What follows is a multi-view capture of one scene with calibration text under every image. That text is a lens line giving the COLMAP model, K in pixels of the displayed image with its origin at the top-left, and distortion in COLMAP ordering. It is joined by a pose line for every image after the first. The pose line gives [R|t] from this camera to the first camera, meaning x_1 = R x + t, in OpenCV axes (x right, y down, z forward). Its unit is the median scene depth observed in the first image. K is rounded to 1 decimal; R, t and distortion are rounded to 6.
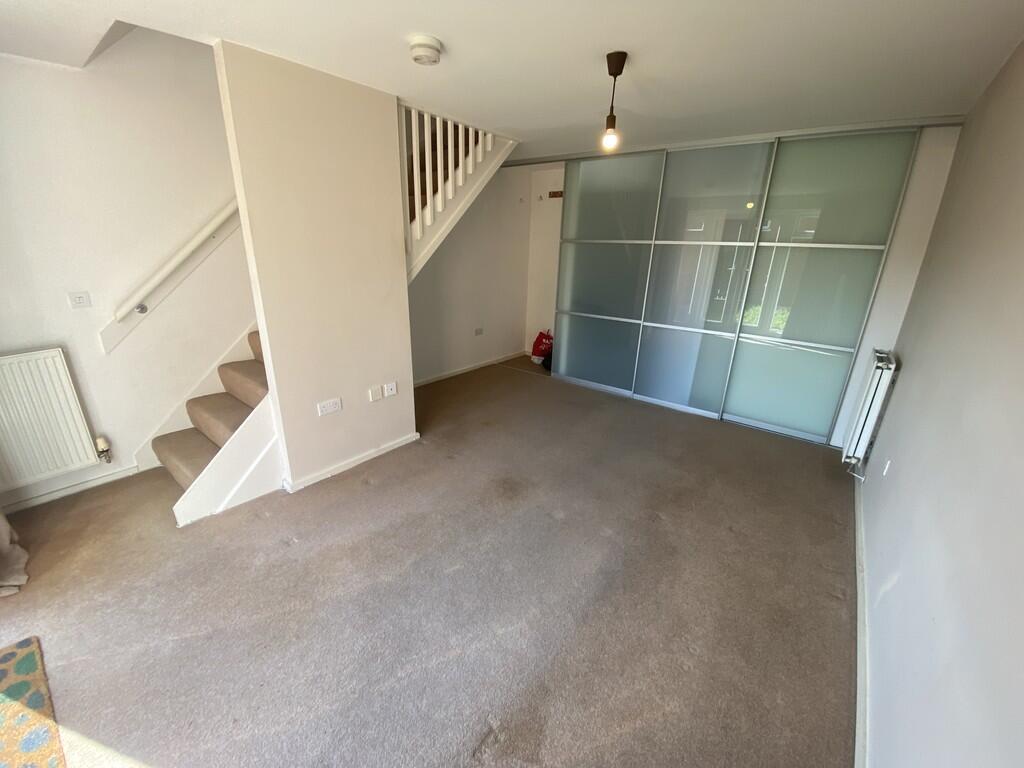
lens RADIAL K [[409.6, 0, 511.0], [0, 409.6, 389.7], [0, 0, 1]] dist [0.025410, -0.021521]
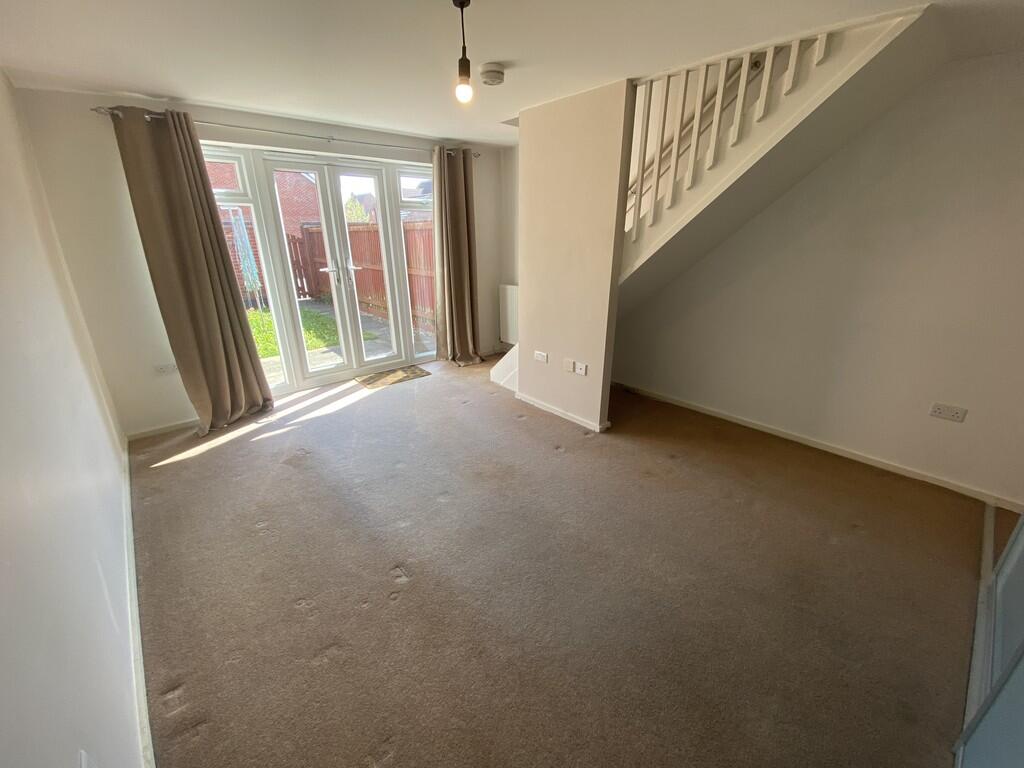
lens RADIAL K [[409.6, 0, 511.0], [0, 409.6, 389.7], [0, 0, 1]] dist [0.025410, -0.021521]
pose [[-0.178065, 0.331718, -0.926421, 0.797722], [-0.328685, 0.867343, 0.373740, -0.310857], [0.927501, 0.371051, -0.045412, 0.929840]]
